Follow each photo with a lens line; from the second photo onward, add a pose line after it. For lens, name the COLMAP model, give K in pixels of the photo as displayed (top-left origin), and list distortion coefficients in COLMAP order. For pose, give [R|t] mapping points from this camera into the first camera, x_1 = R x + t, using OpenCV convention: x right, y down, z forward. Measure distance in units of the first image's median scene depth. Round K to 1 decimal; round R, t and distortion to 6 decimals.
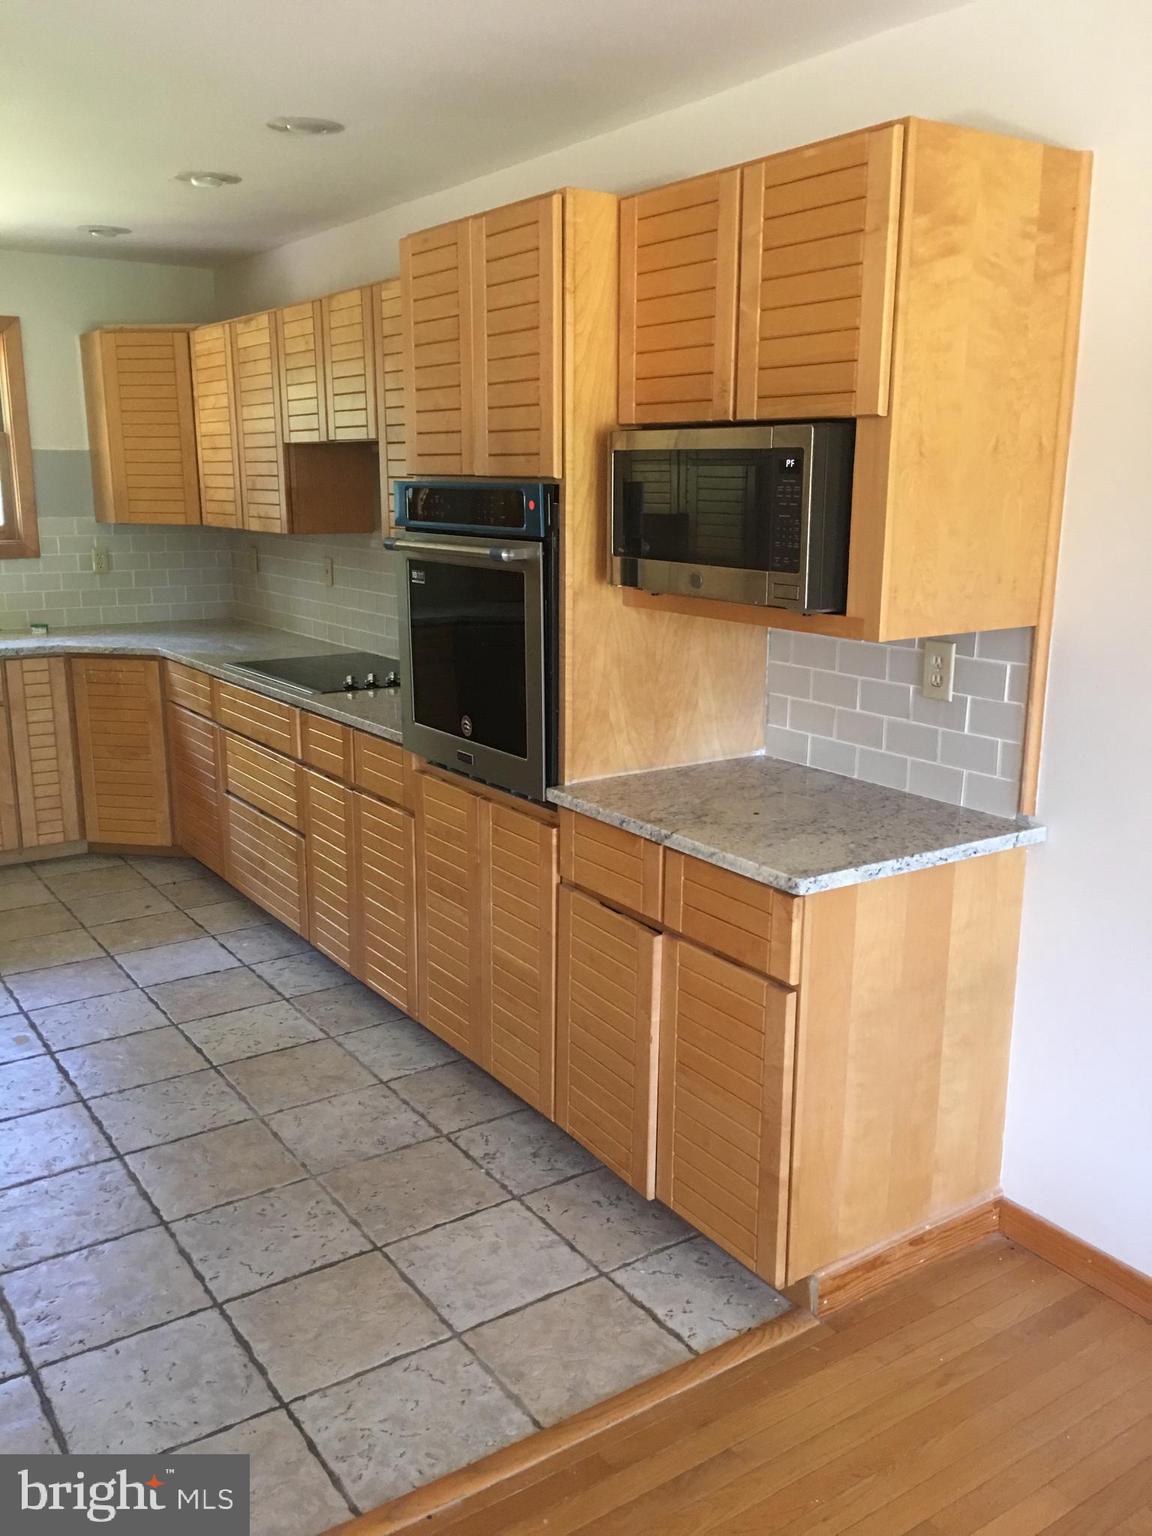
lens RADIAL K [[1315.2, 0, 587.6], [0, 1315.2, 767.9], [0, 0, 1]] dist [0.086510, -0.132061]
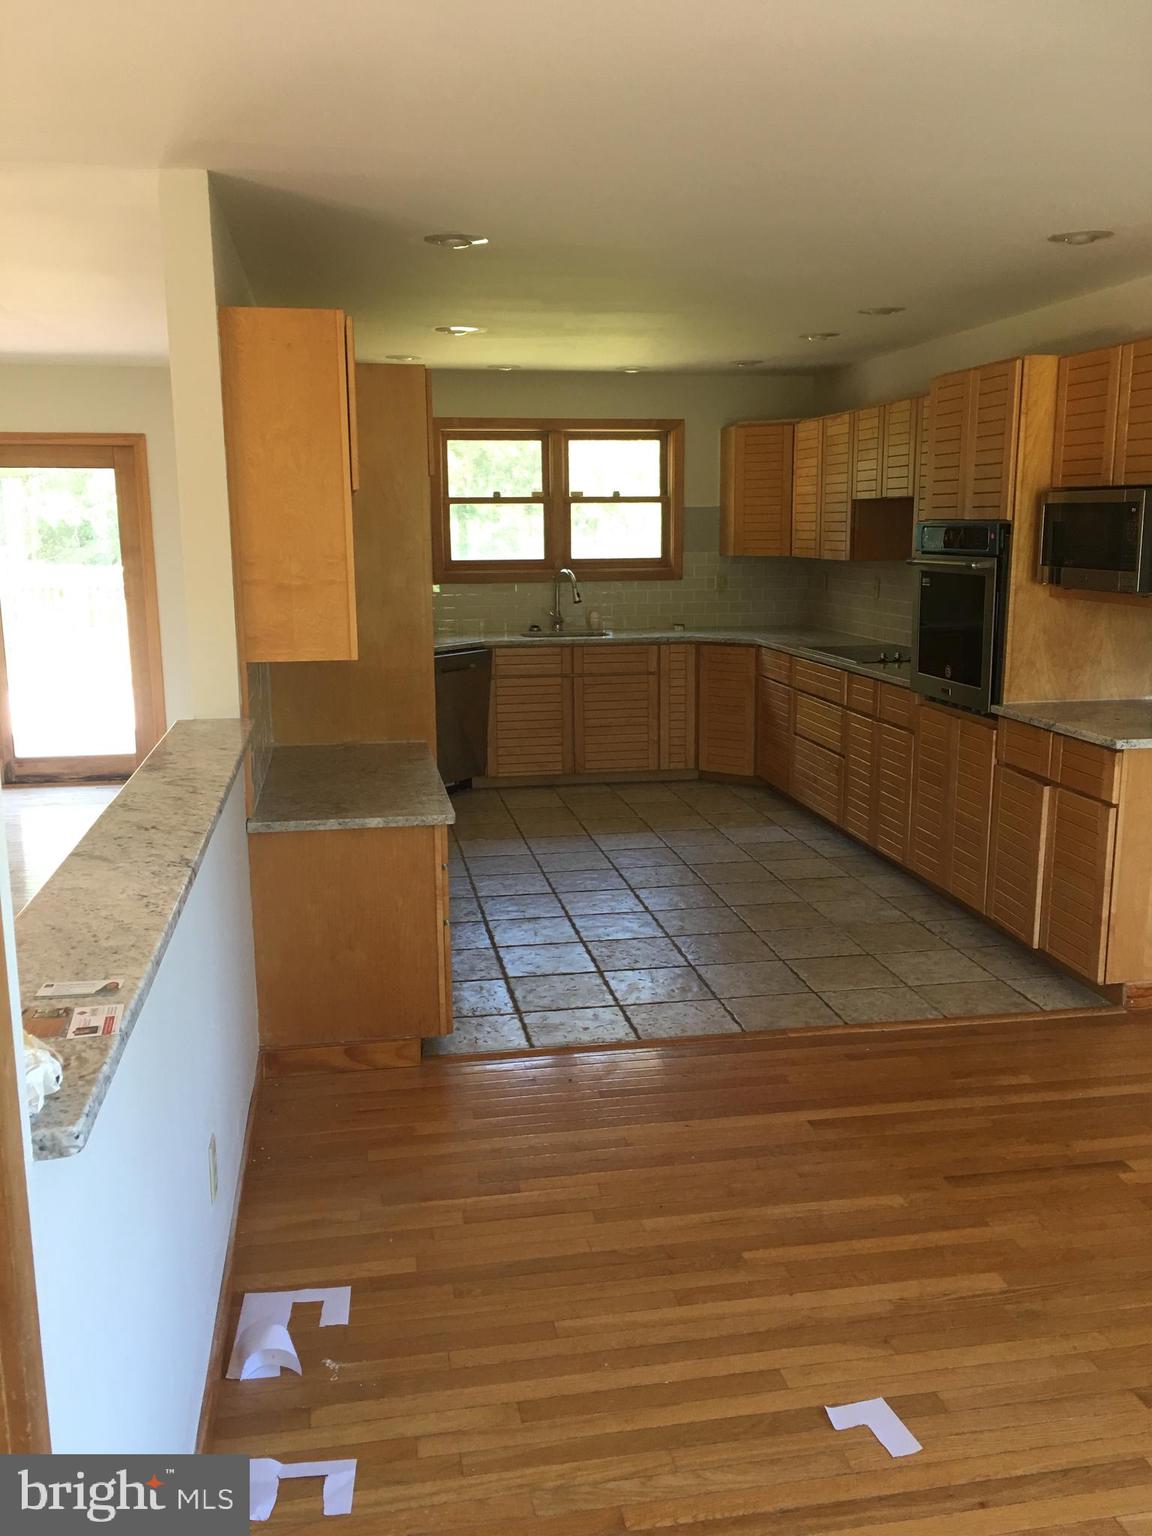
lens RADIAL K [[1315.2, 0, 587.6], [0, 1315.2, 767.9], [0, 0, 1]] dist [0.086510, -0.132061]
pose [[0.915205, 0.065272, -0.397668, 0.131962], [-0.078065, 0.996819, -0.016045, 0.123031], [0.395356, 0.045728, 0.917389, -0.561542]]
